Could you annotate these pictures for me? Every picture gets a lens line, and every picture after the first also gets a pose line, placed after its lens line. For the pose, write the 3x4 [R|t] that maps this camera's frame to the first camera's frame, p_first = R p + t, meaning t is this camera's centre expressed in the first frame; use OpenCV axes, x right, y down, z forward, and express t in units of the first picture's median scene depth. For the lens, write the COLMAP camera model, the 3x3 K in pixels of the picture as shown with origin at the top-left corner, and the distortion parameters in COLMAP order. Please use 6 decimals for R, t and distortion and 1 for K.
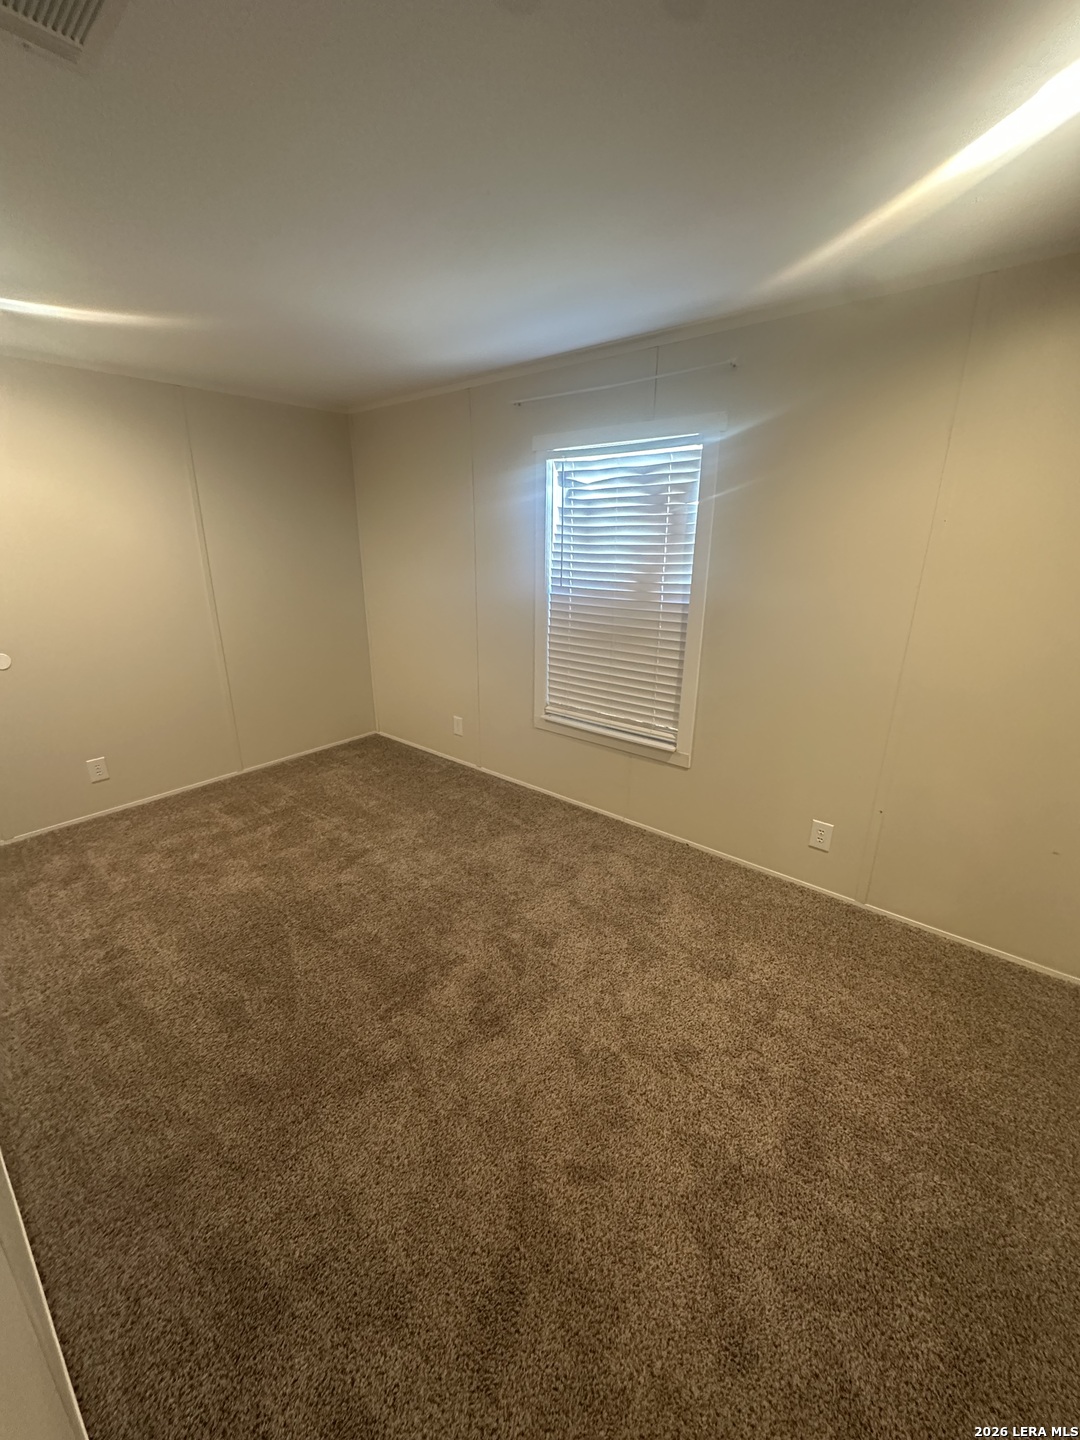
lens RADIAL K [[574.5, 0, 540.0], [0, 574.5, 720.0], [0, 0, 1]] dist [-0.000724, 0.000249]
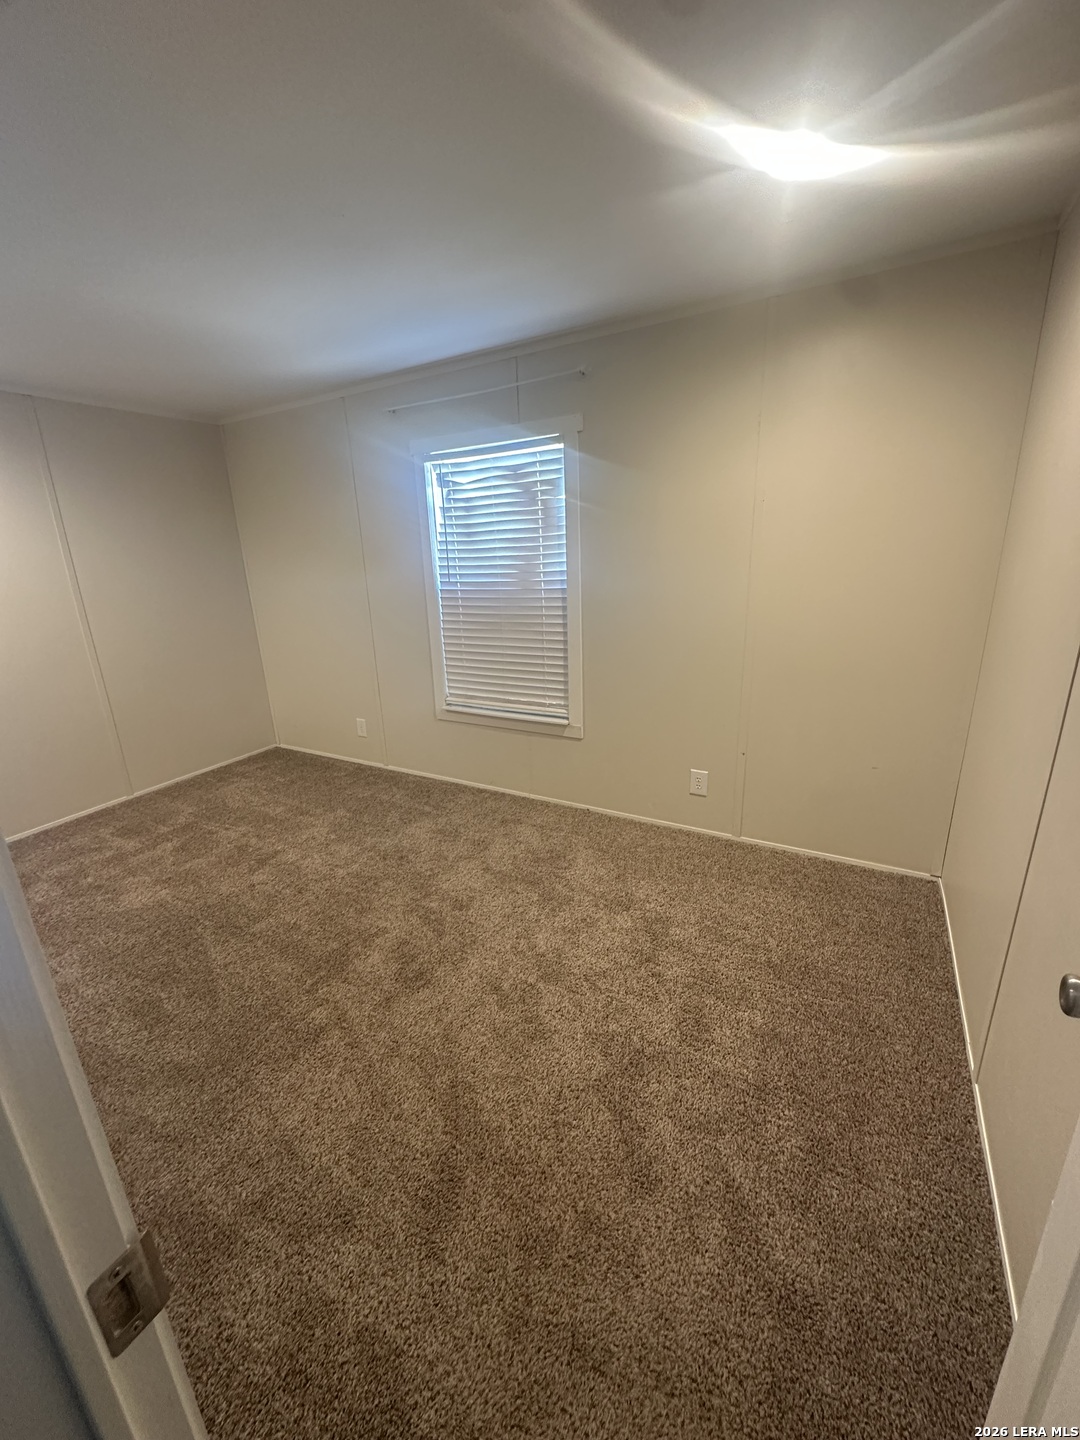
lens RADIAL K [[574.5, 0, 540.0], [0, 574.5, 720.0], [0, 0, 1]] dist [-0.000724, 0.000249]
pose [[0.983238, -0.091820, 0.157517, 0.018583], [0.095393, 0.995323, -0.015258, 0.093036], [-0.155379, 0.030028, 0.987398, -0.109420]]
